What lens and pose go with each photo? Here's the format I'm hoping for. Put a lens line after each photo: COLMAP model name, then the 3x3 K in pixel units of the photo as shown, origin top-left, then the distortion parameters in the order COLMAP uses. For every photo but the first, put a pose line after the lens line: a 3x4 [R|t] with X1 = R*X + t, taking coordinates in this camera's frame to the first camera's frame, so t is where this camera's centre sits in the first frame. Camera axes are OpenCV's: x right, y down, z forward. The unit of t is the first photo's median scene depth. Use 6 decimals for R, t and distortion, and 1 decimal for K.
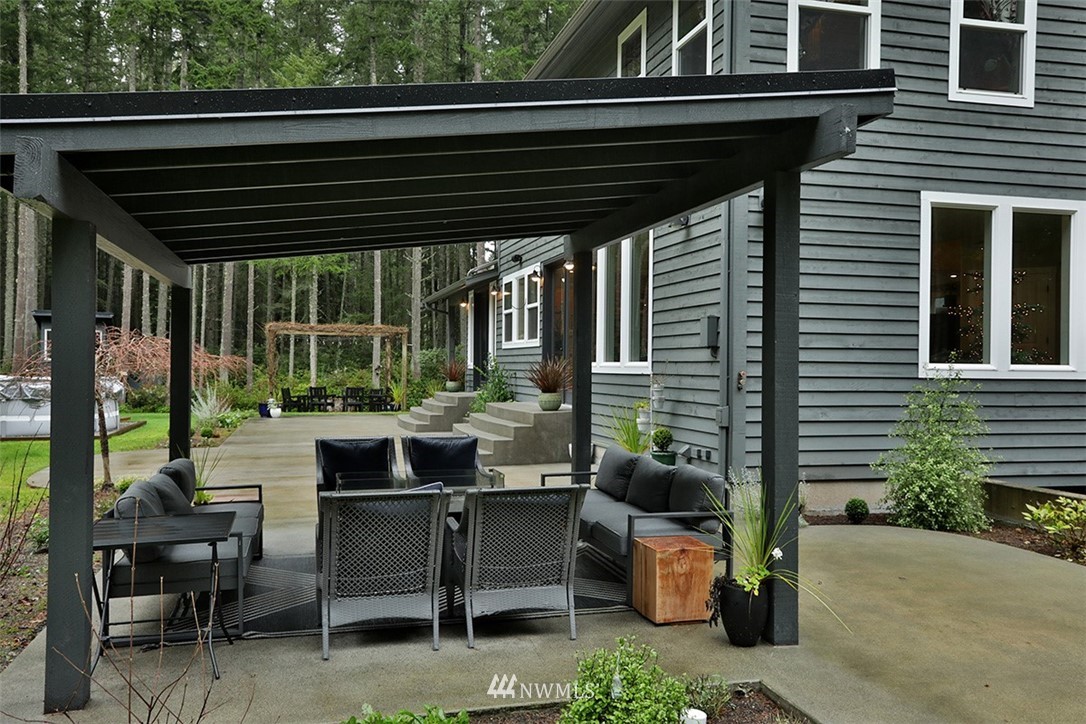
lens RADIAL K [[915.1, 0, 543.0], [0, 915.1, 362.0], [0, 0, 1]] dist [0.038028, 0.005457]
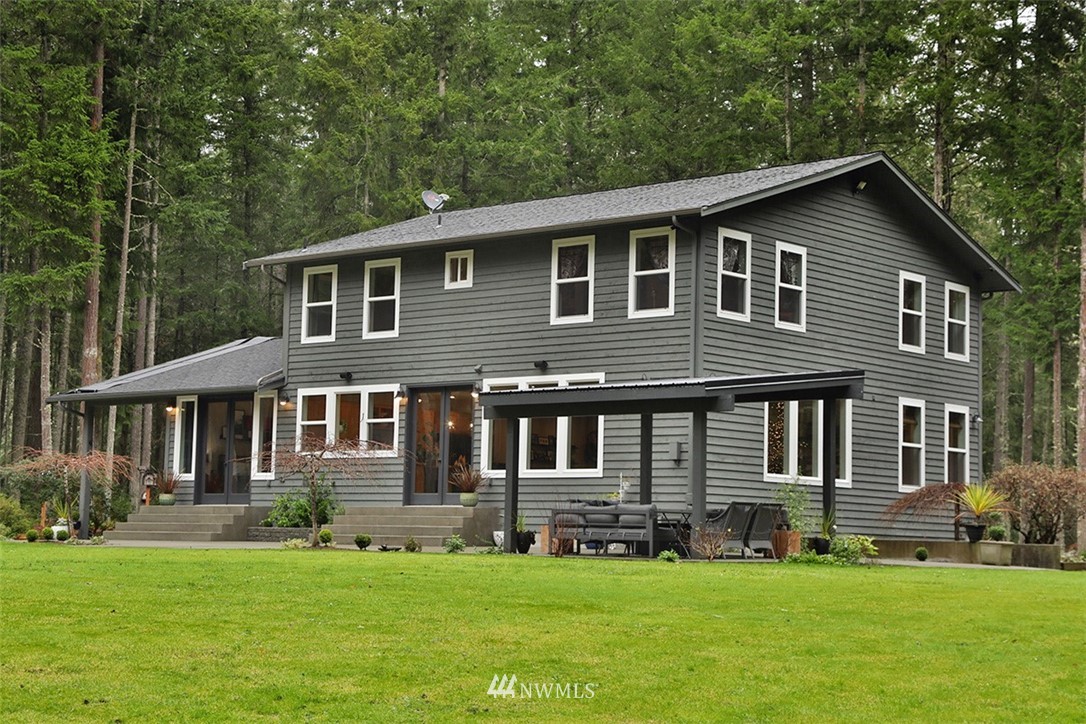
lens RADIAL K [[1819.9, 0, 543.0], [0, 1819.9, 362.0], [0, 0, 1]] dist [0.194348, 0.010434]
pose [[0.826355, 0.059022, 0.560049, -0.896124], [-0.014468, 0.996389, -0.083660, 0.041668], [-0.562964, 0.061031, 0.824225, -0.780688]]
